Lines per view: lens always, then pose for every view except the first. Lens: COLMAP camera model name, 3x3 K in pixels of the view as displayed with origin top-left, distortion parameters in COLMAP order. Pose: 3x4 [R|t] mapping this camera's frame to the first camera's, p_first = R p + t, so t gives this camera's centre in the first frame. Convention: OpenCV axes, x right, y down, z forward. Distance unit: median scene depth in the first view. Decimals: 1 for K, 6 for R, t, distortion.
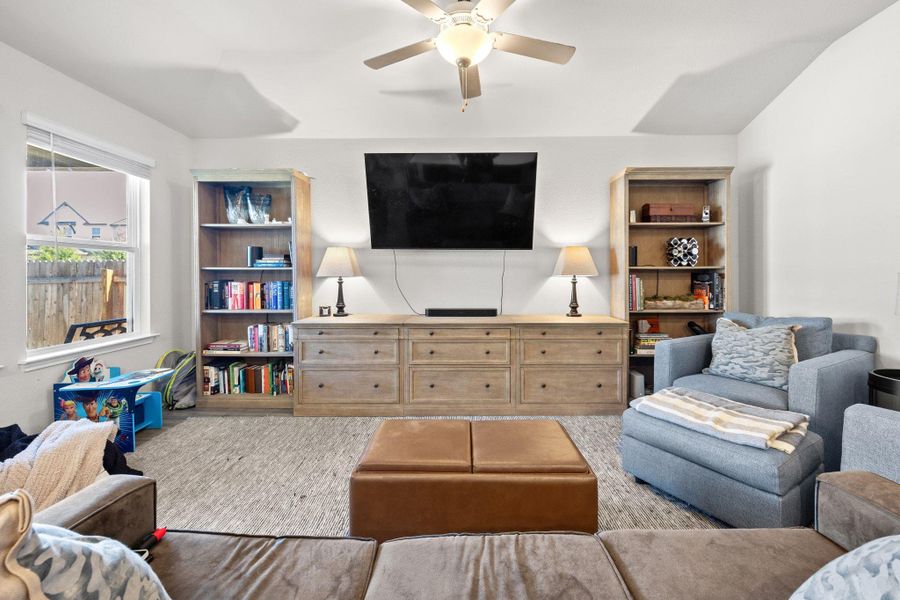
lens RADIAL K [[364.3, 0, 452.8], [0, 364.3, 274.7], [0, 0, 1]] dist [-0.006933, 0.000806]
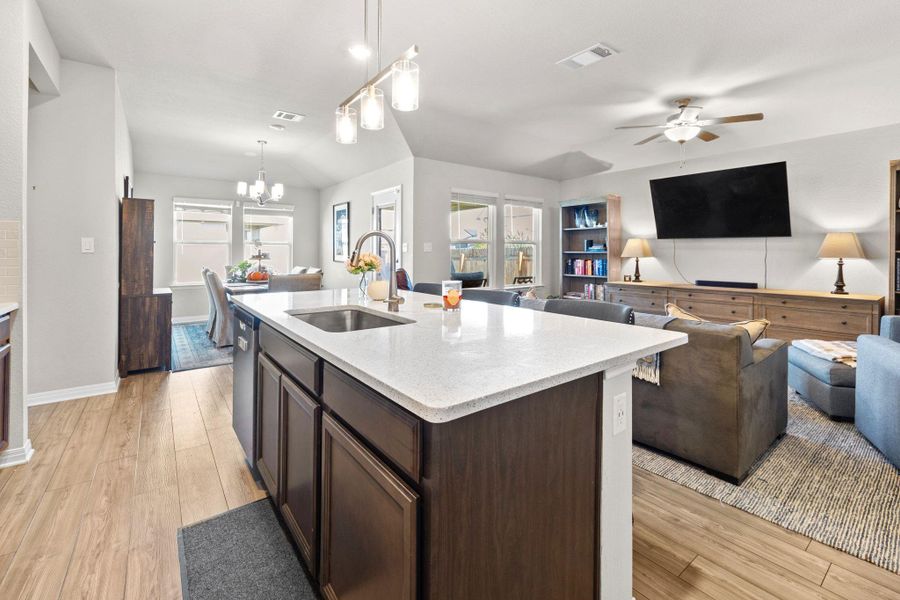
lens RADIAL K [[389.3, 0, 453.7], [0, 389.3, 257.2], [0, 0, 1]] dist [0.002986, -0.000119]
pose [[0.622782, 0.009504, -0.782338, 0.565418], [-0.000222, 0.999928, 0.011970, -0.016125], [0.782395, -0.007281, 0.622739, -0.742520]]
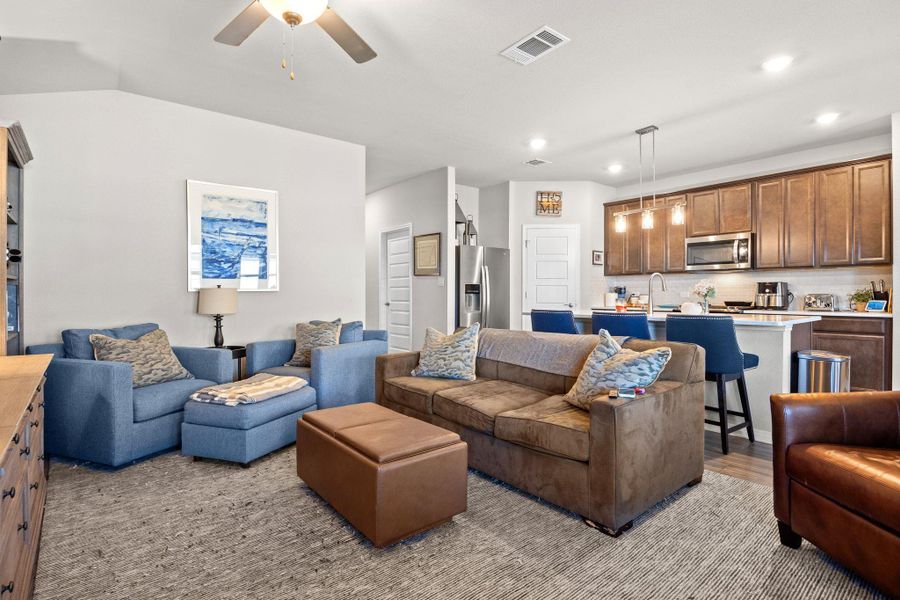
lens RADIAL K [[457.1, 0, 472.3], [0, 457.1, 295.7], [0, 0, 1]] dist [-0.016776, -0.000019]
pose [[-0.670152, -0.000890, 0.742223, -0.641881], [0.000157, 0.999999, 0.001341, 0.017079], [-0.742224, 0.001016, -0.670152, 0.900378]]
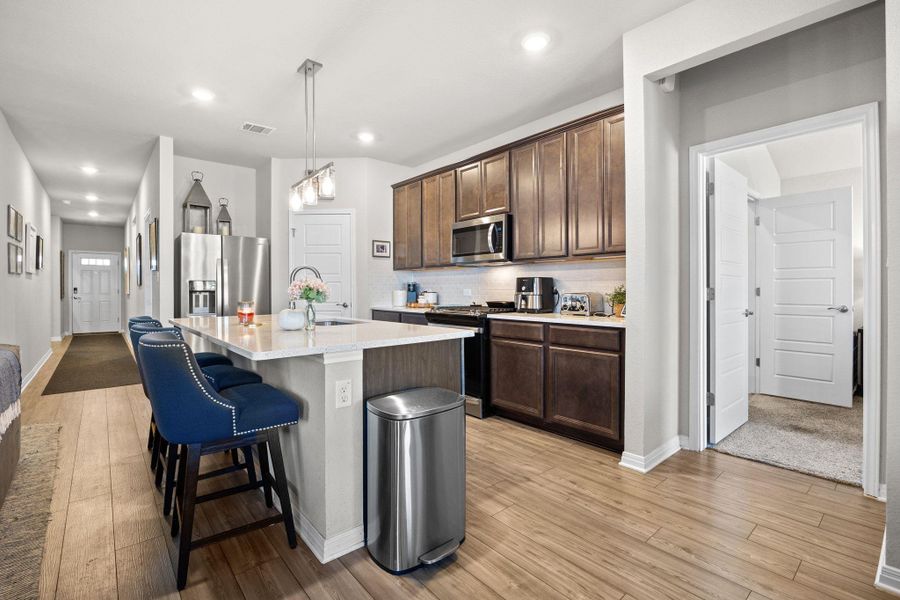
lens RADIAL K [[421.3, 0, 464.0], [0, 421.3, 290.7], [0, 0, 1]] dist [-0.020896, 0.001080]
pose [[-0.685235, -0.000361, 0.728322, -0.887217], [0.002060, 0.999995, 0.002434, 0.004346], [-0.728320, 0.003168, -0.685230, -0.082857]]
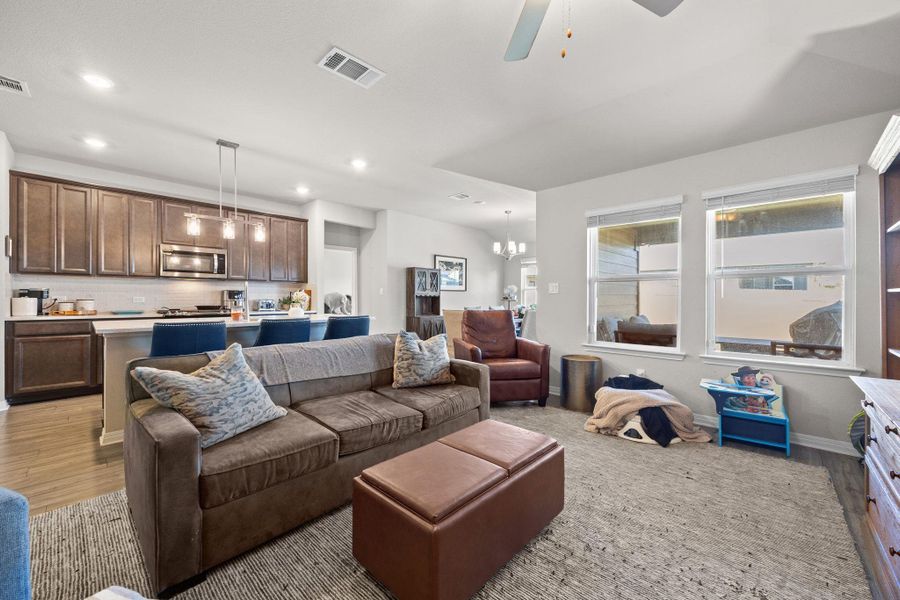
lens RADIAL K [[348.1, 0, 445.6], [0, 348.1, 297.8], [0, 0, 1]] dist [-0.002883, -0.000524]
pose [[-0.675805, -0.005336, -0.737061, 0.434741], [-0.004989, 0.999984, -0.002665, 0.003455], [0.737064, 0.001876, -0.675820, 0.833257]]
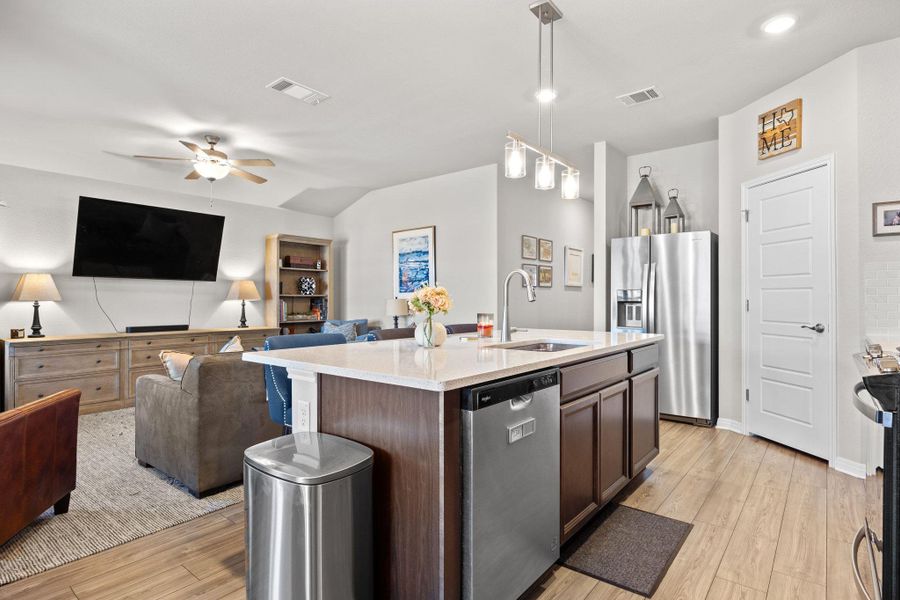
lens RADIAL K [[473.2, 0, 445.1], [0, 473.2, 297.1], [0, 0, 1]] dist [-0.016583, 0.001408]
pose [[0.619725, 0.006490, 0.784792, -0.694455], [-0.001568, 0.999974, -0.007031, 0.003096], [-0.784818, 0.003127, 0.619719, -0.866203]]
